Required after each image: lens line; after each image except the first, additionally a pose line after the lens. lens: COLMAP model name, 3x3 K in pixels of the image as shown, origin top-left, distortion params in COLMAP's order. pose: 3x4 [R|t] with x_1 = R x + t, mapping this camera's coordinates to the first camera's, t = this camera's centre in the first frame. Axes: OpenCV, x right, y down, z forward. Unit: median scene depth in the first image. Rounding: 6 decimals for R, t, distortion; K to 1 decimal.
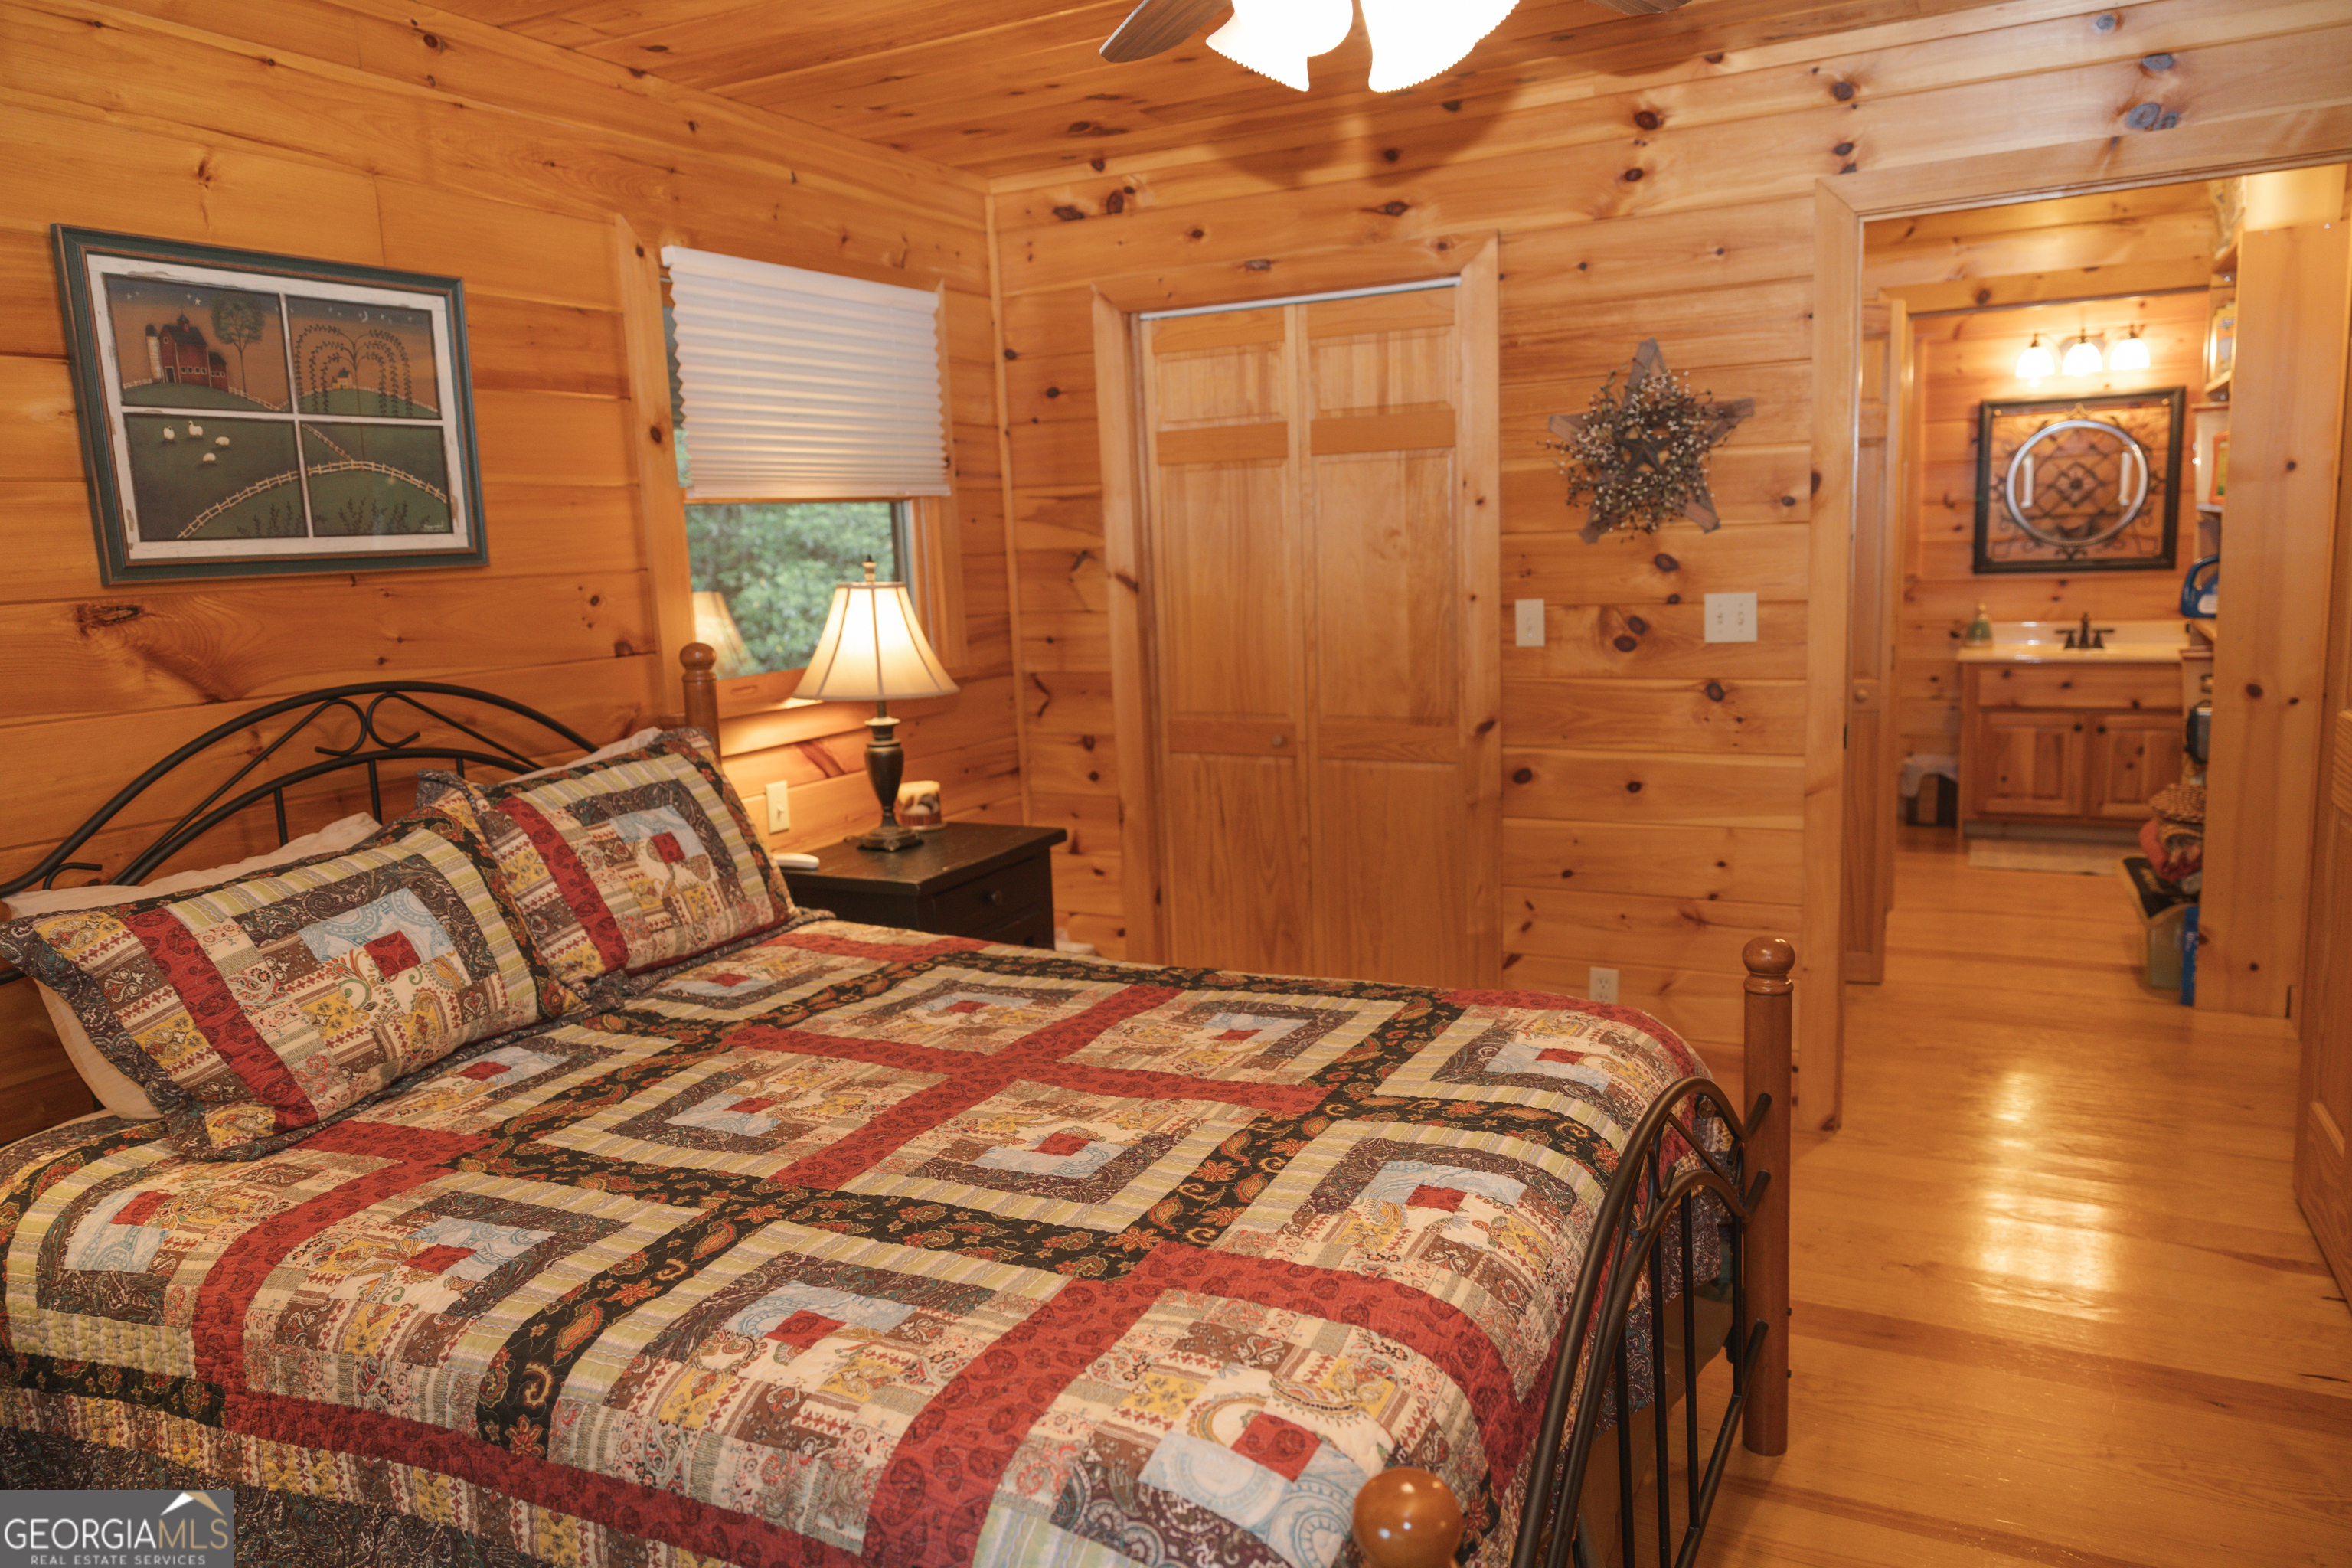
lens RADIAL K [[1569.0, 0, 1173.5], [0, 1569.0, 782.6], [0, 0, 1]] dist [-0.000259, 0.005797]
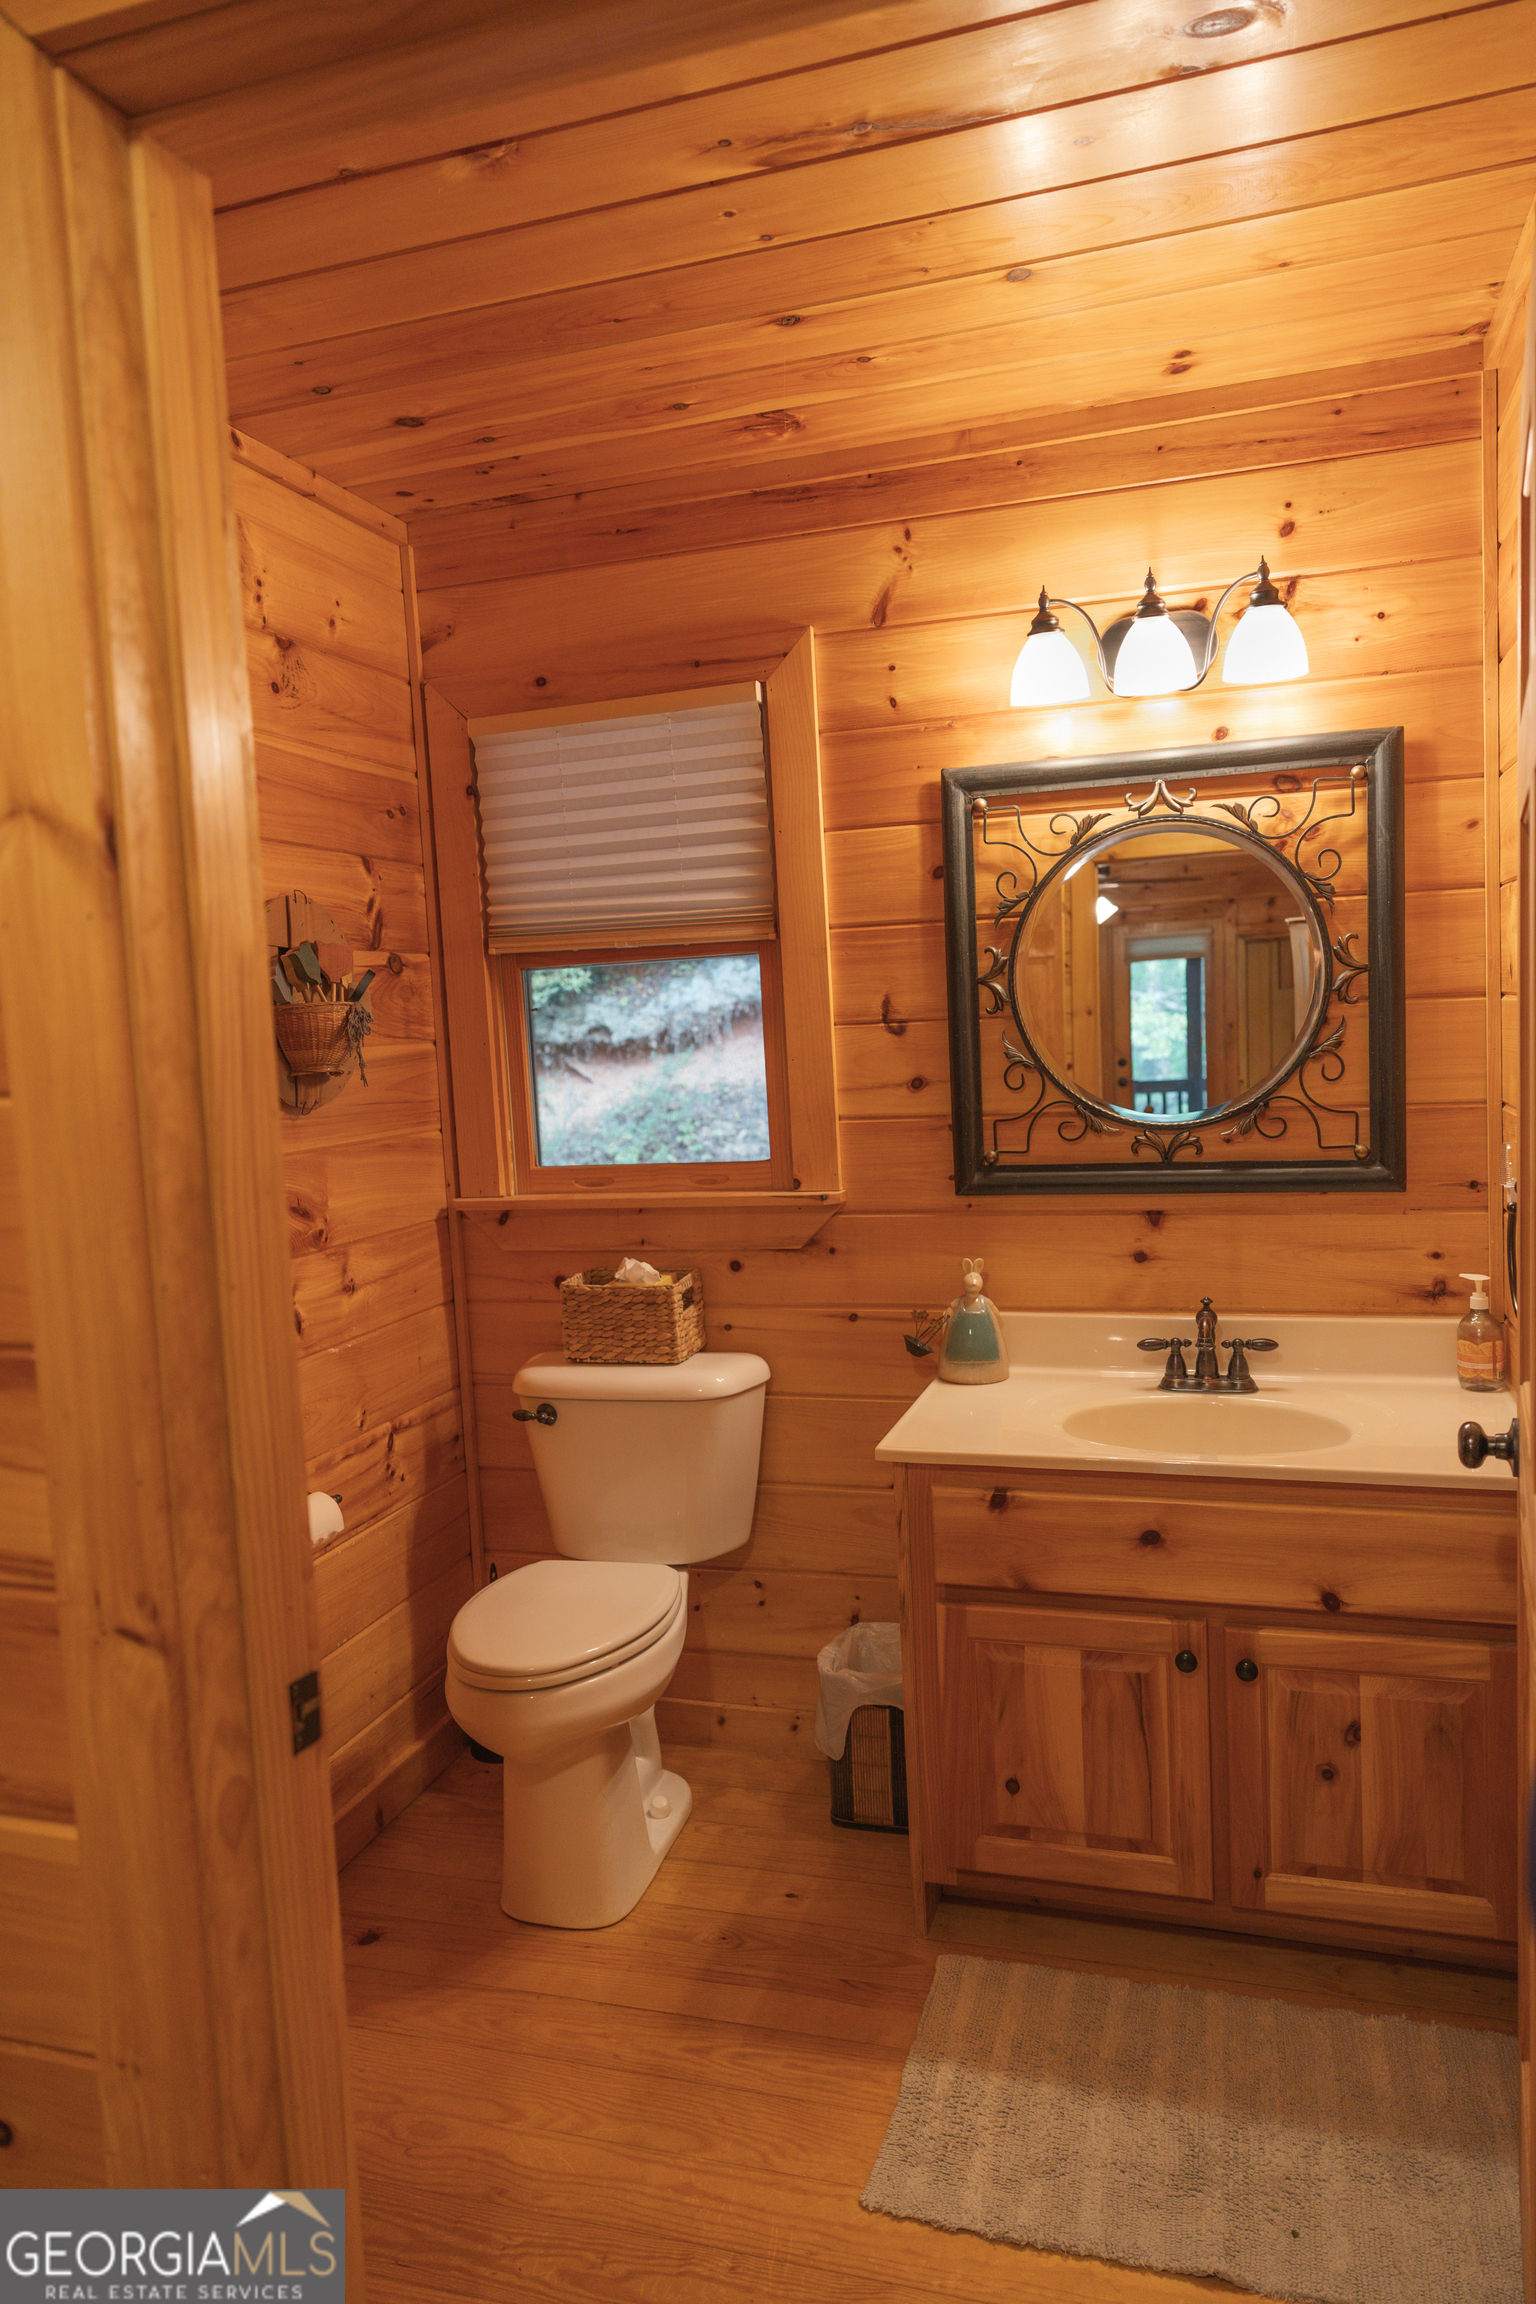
lens RADIAL K [[1537.0, 0, 766.0], [0, 1537.0, 1156.8], [0, 0, 1]] dist [-0.000259, 0.005797]
pose [[0.983026, -0.019072, 0.182473, 0.328518], [0.032883, 0.996792, -0.072965, -0.097610], [-0.180496, 0.077727, 0.980500, 0.520997]]
